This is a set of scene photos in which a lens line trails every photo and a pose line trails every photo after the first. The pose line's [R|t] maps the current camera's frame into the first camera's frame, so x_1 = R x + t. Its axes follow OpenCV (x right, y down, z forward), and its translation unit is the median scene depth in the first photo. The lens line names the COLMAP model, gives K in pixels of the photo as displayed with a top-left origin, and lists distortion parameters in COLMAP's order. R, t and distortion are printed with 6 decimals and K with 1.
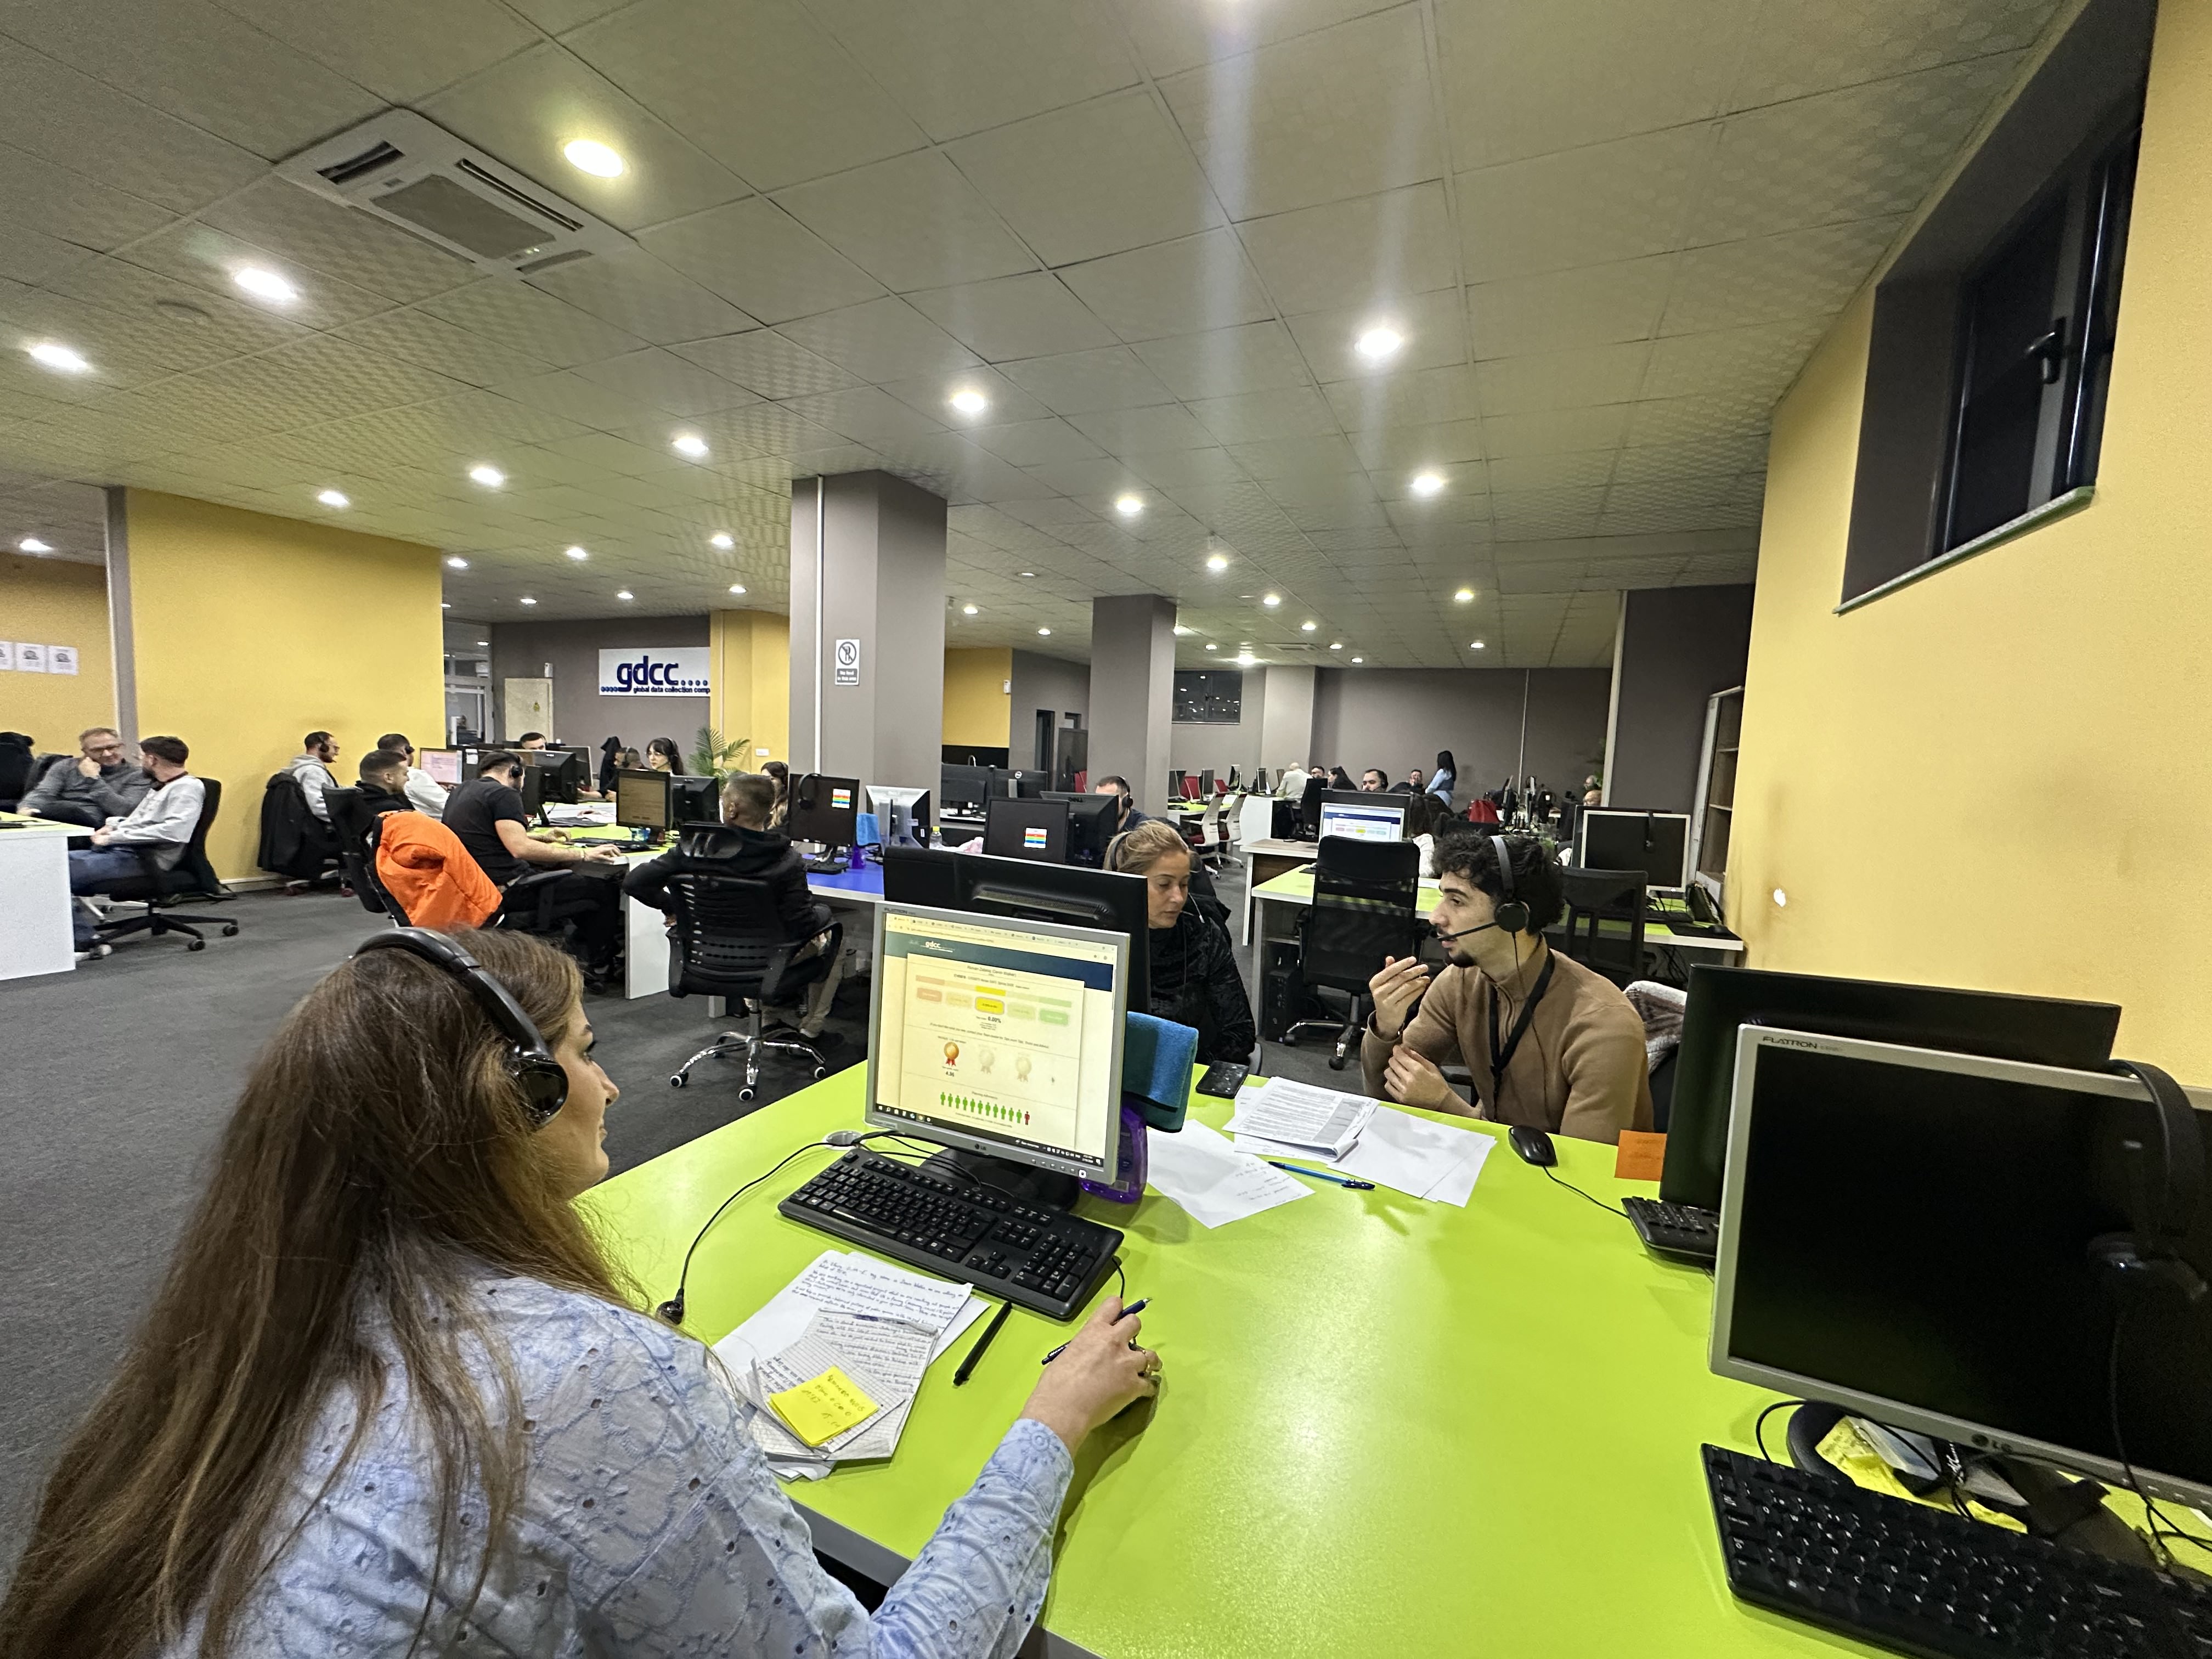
lens RADIAL K [[886.6, 0, 1114.7], [0, 886.6, 824.0], [0, 0, 1]] dist [-0.003398, -0.000142]
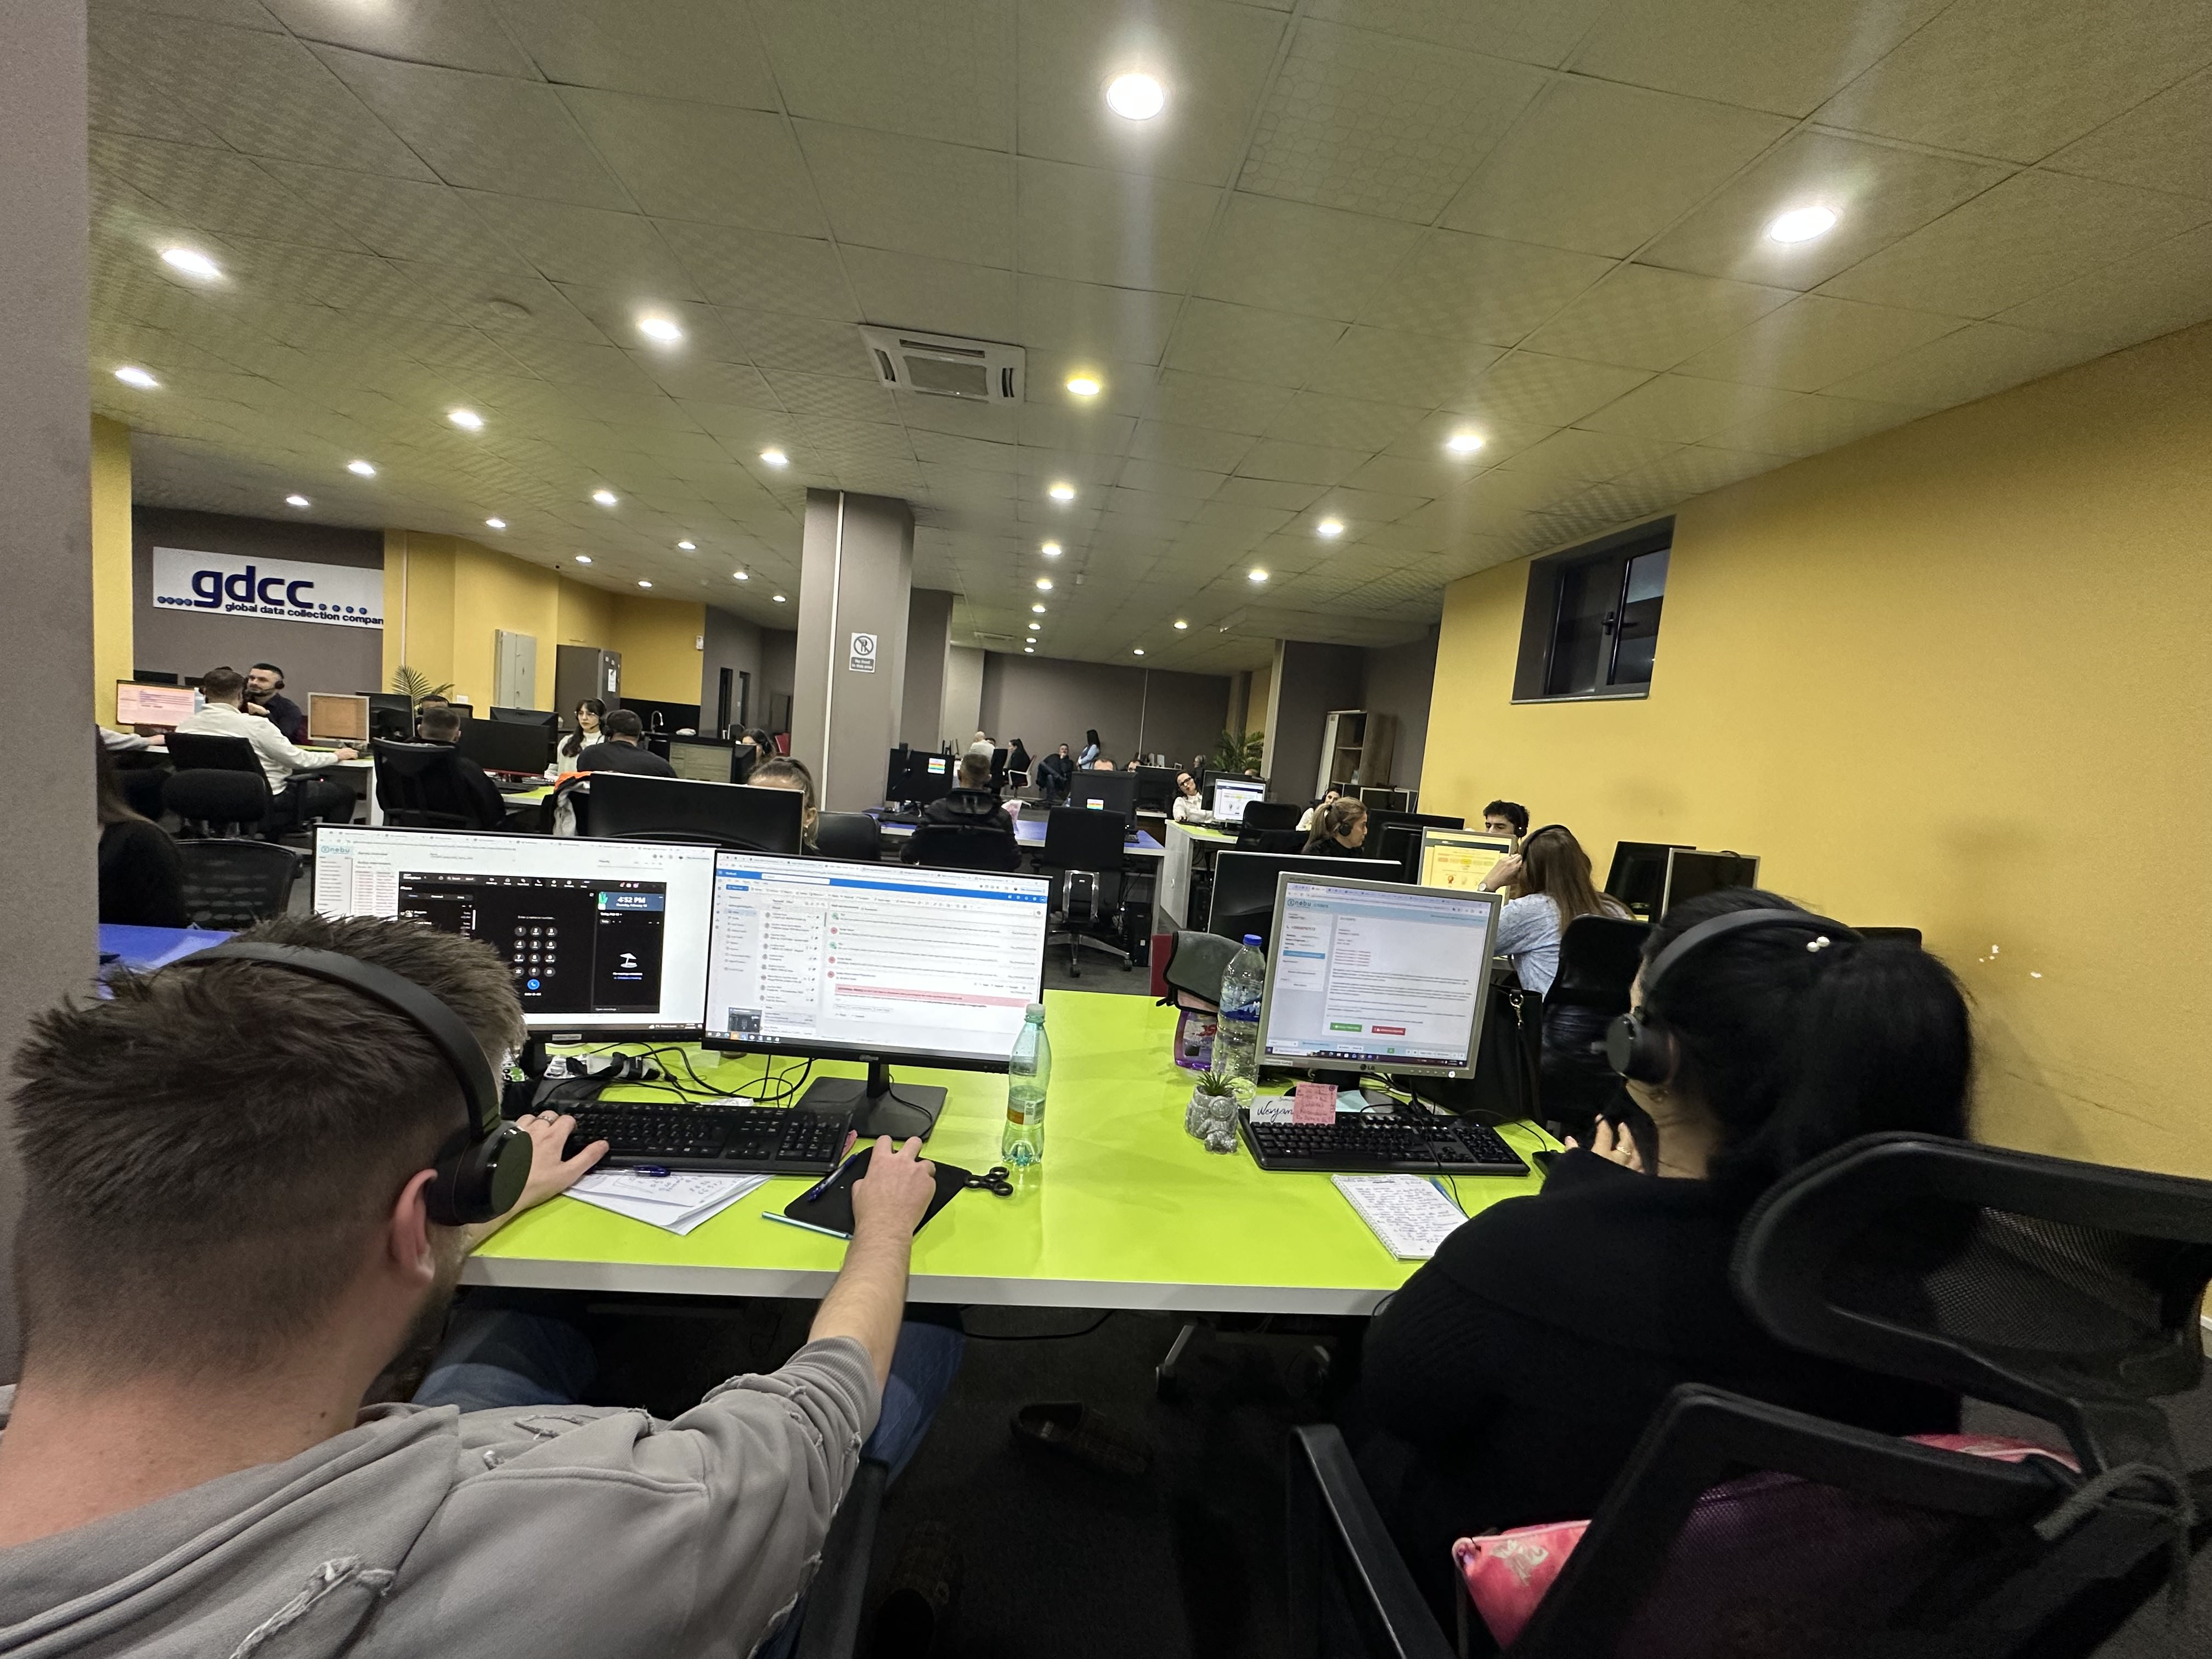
lens RADIAL K [[877.8, 0, 1105.9], [0, 877.8, 831.0], [0, 0, 1]] dist [0.000759, 0.000004]
pose [[0.860138, -0.011486, 0.509932, -0.522675], [-0.015784, 0.998668, 0.049119, -0.003464], [-0.509817, -0.050298, 0.858811, -0.171577]]
